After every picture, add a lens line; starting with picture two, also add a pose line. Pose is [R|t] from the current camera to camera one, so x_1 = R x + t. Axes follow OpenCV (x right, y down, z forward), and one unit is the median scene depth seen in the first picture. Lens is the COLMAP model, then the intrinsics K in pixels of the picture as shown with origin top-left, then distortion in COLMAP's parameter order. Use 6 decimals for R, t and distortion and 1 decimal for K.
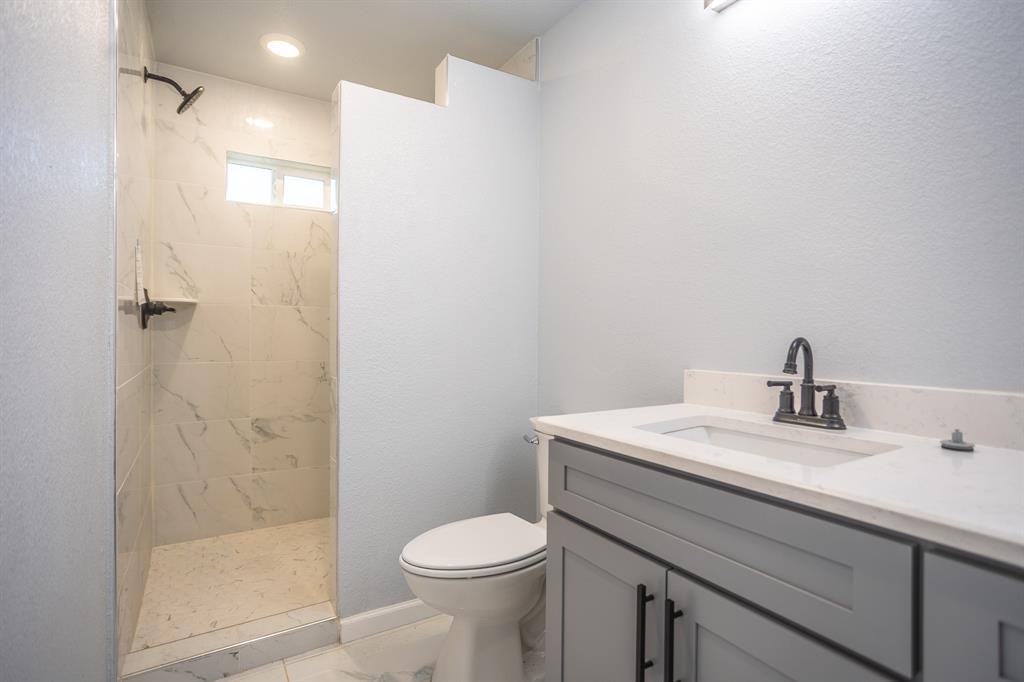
lens RADIAL K [[516.1, 0, 515.7], [0, 516.1, 340.2], [0, 0, 1]] dist [-0.005150, 0.000761]
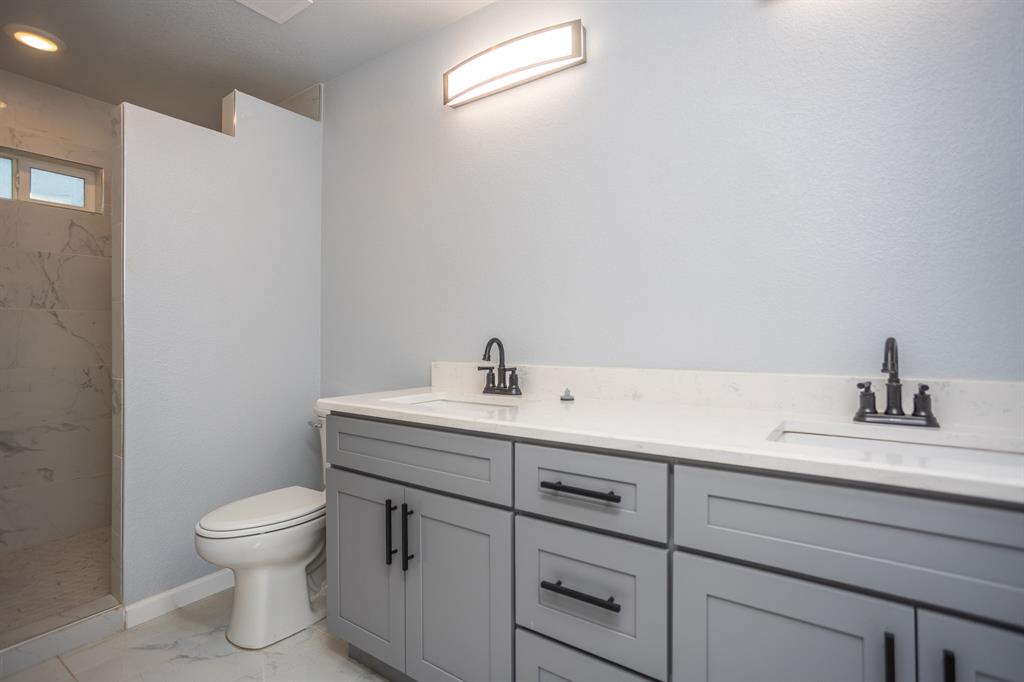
lens RADIAL K [[516.1, 0, 515.0], [0, 516.1, 331.6], [0, 0, 1]] dist [-0.005150, 0.000761]
pose [[0.925798, -0.005348, 0.377980, 0.011949], [0.012658, 0.999778, -0.016858, 0.002413], [-0.377806, 0.020392, 0.925660, -0.451503]]
